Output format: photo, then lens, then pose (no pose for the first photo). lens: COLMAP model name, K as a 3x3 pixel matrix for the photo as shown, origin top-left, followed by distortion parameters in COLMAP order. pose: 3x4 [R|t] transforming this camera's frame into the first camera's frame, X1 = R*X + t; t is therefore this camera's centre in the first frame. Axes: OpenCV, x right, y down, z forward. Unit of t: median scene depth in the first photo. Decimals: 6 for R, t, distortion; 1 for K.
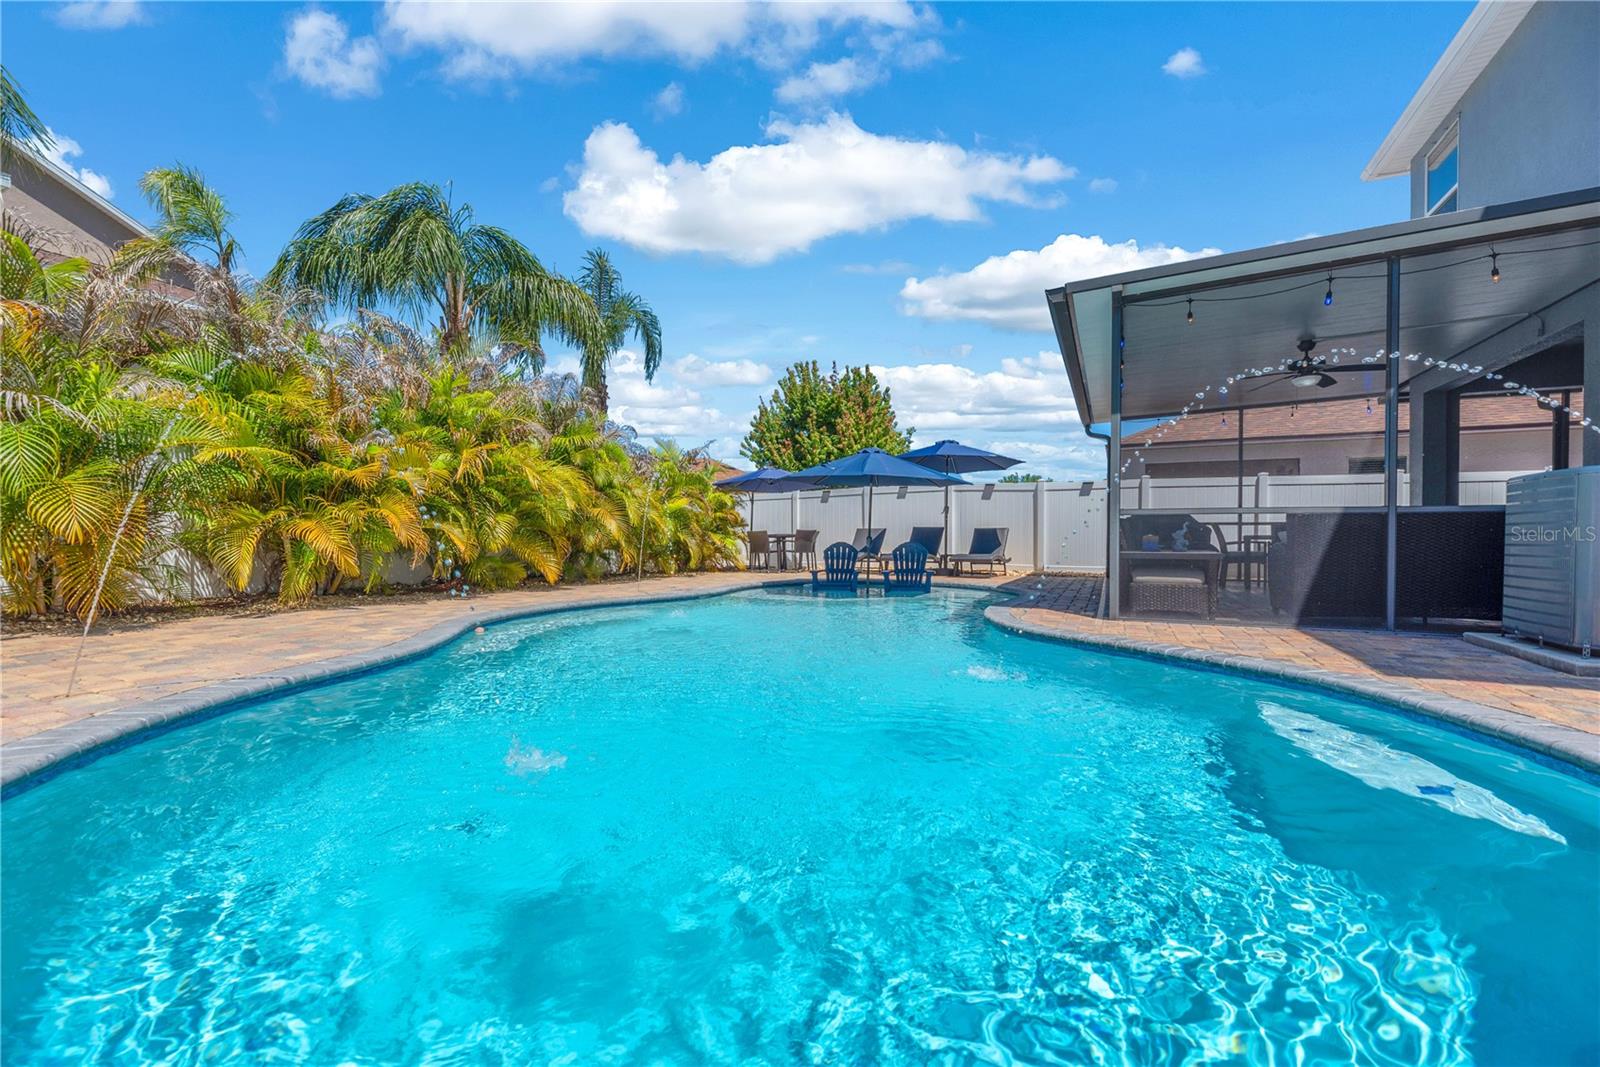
lens RADIAL K [[648.4, 0, 802.6], [0, 648.4, 532.3], [0, 0, 1]] dist [0.000945, 0.000066]
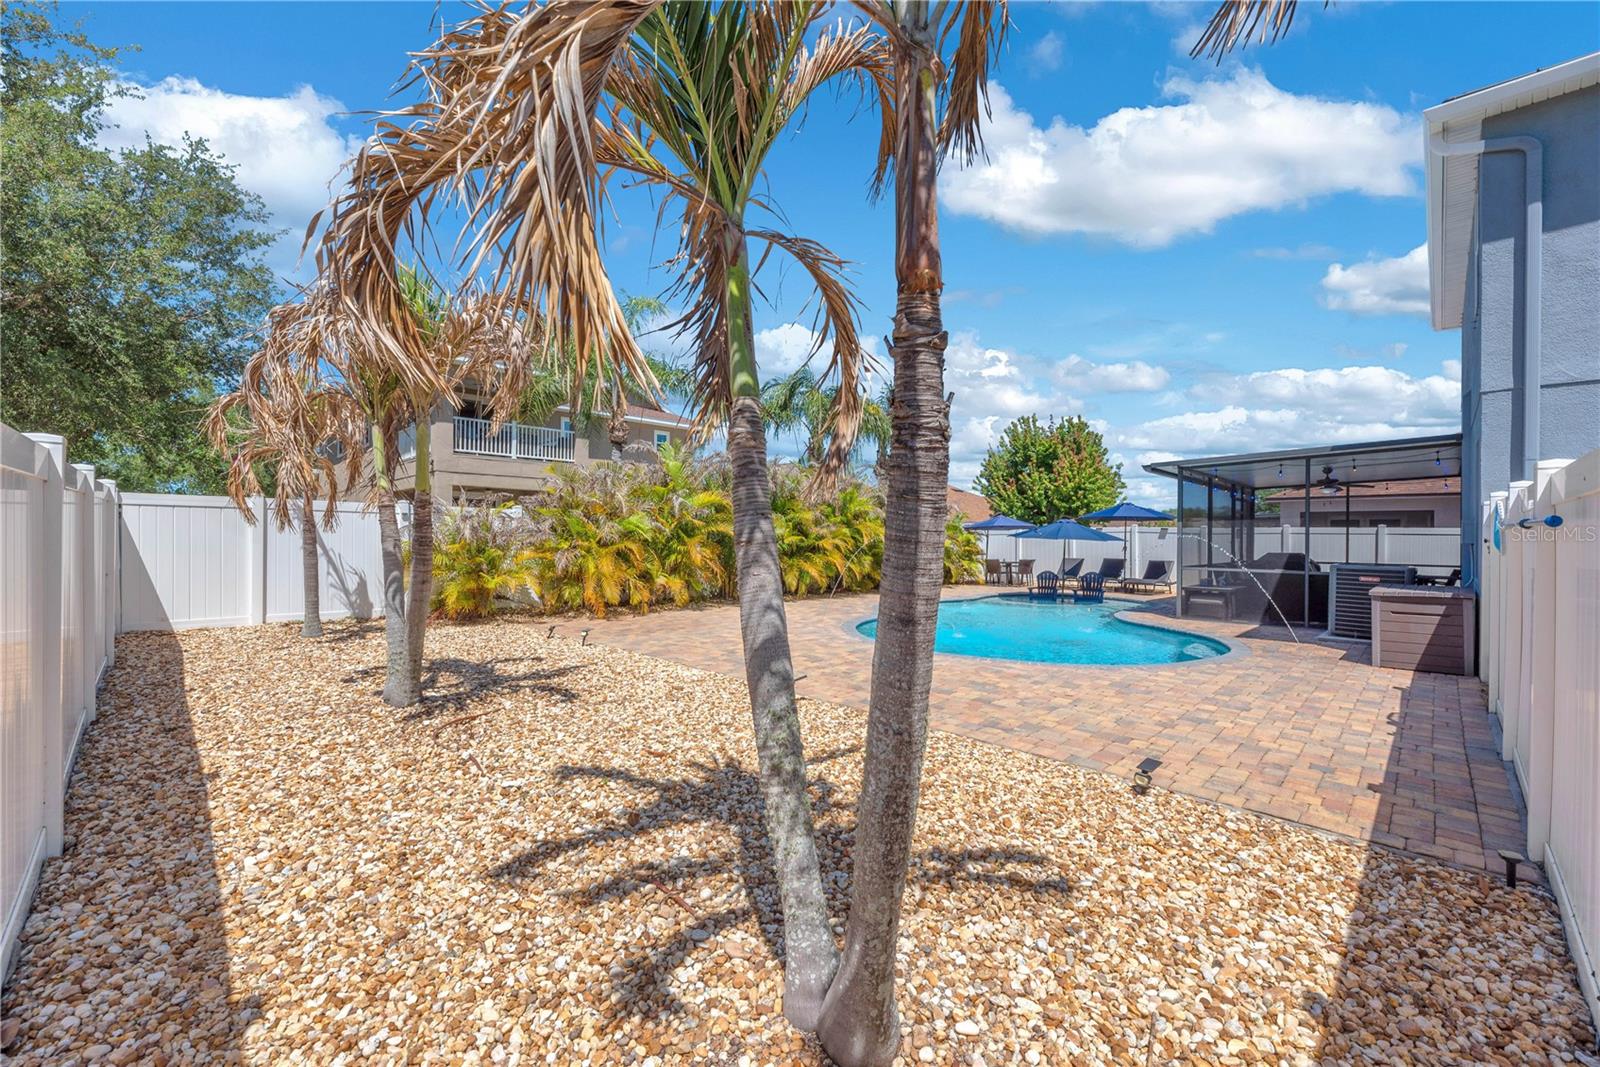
lens RADIAL K [[642.7, 0, 799.1], [0, 642.7, 536.4], [0, 0, 1]] dist [0.000538, 0.000127]
pose [[0.943487, 0.004614, -0.331378, 0.003063], [-0.004204, 0.999989, 0.001956, -0.072652], [0.331384, -0.000452, 0.943496, -0.760556]]
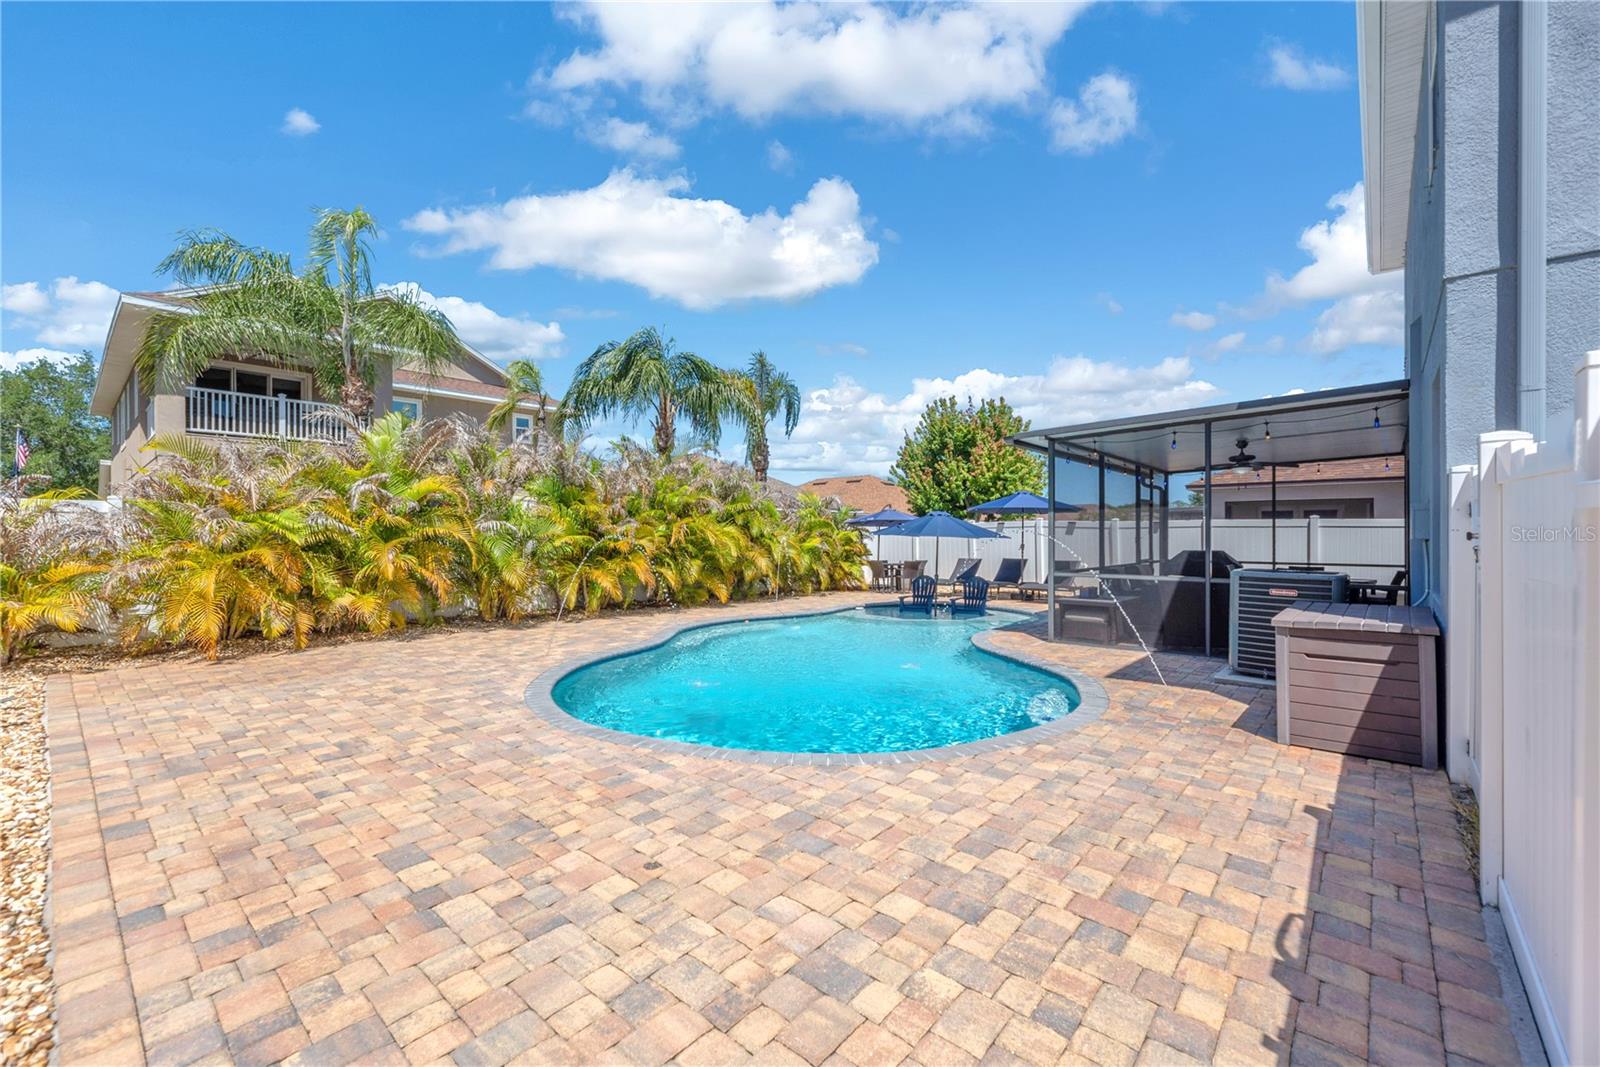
lens RADIAL K [[656.8, 0, 800.0], [0, 656.8, 533.5], [0, 0, 1]] dist [0.000533, 0.000206]
pose [[0.961430, -0.004259, -0.275016, 0.183884], [0.004505, 0.999990, 0.000263, -0.072307], [0.275012, -0.001492, 0.961440, -0.383158]]
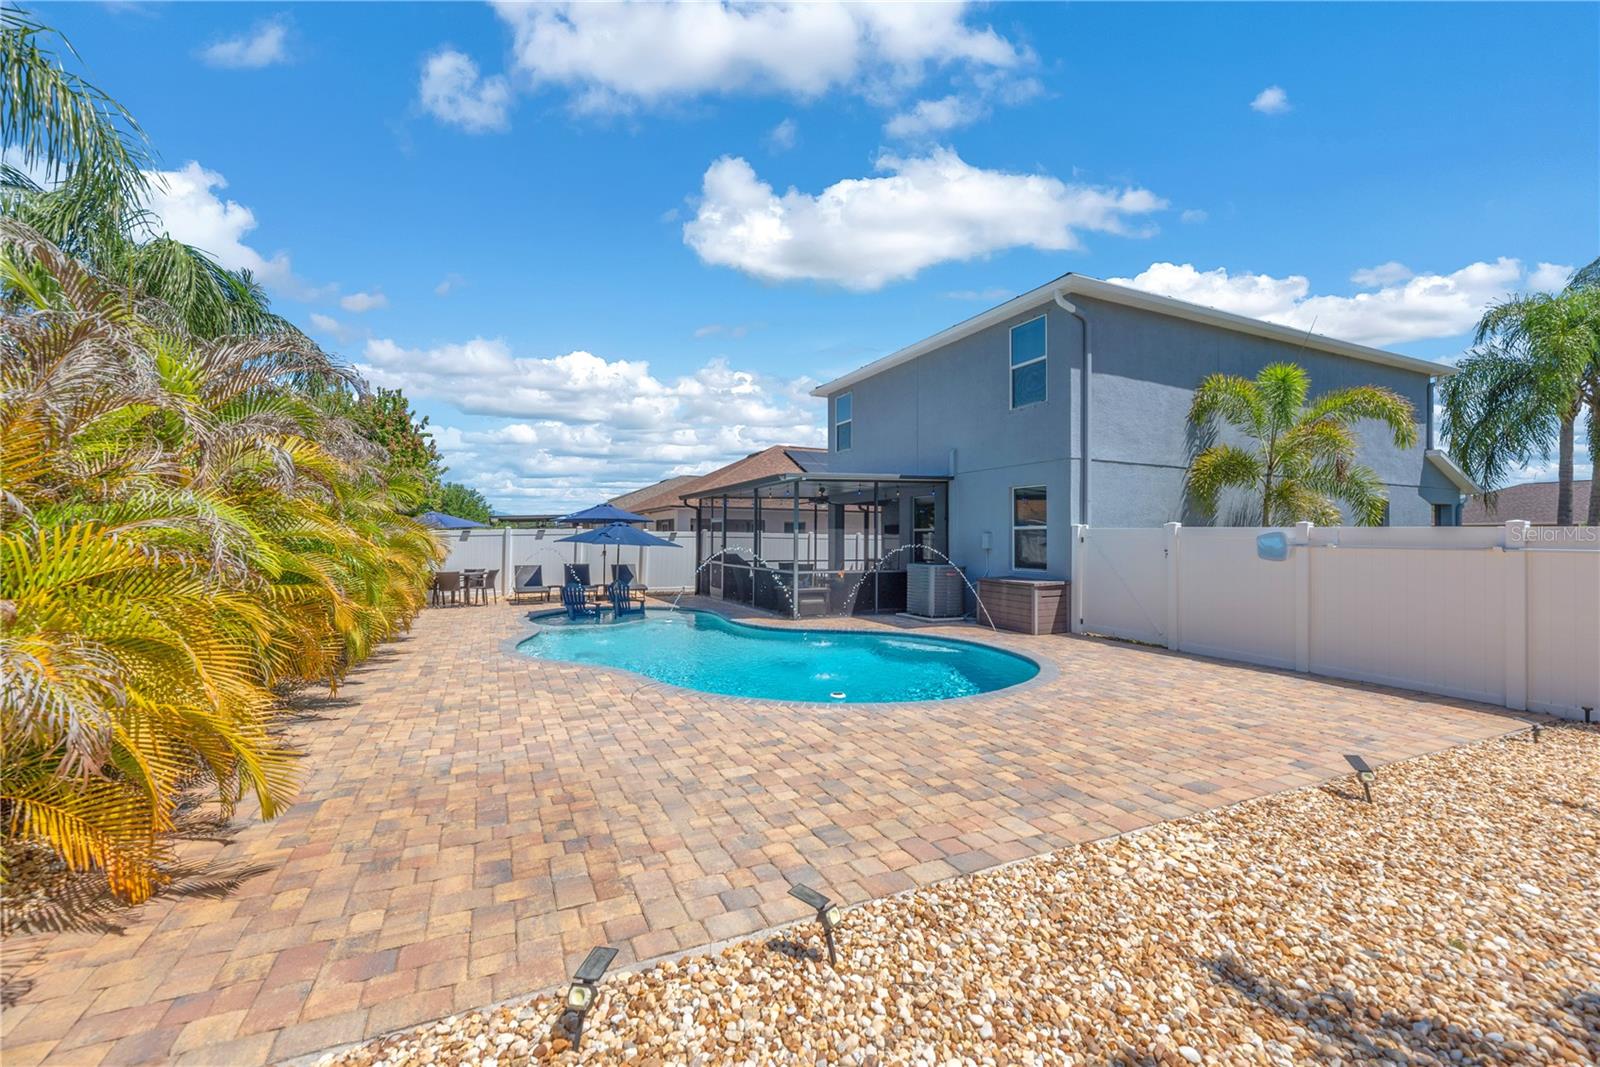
lens RADIAL K [[649.0, 0, 796.7], [0, 649.0, 526.6], [0, 0, 1]] dist [0.001176, 0.000142]
pose [[0.624640, 0.021598, 0.780614, -0.700445], [-0.012904, 0.999766, -0.017337, -0.081358], [-0.780806, 0.000756, 0.624773, -0.220754]]
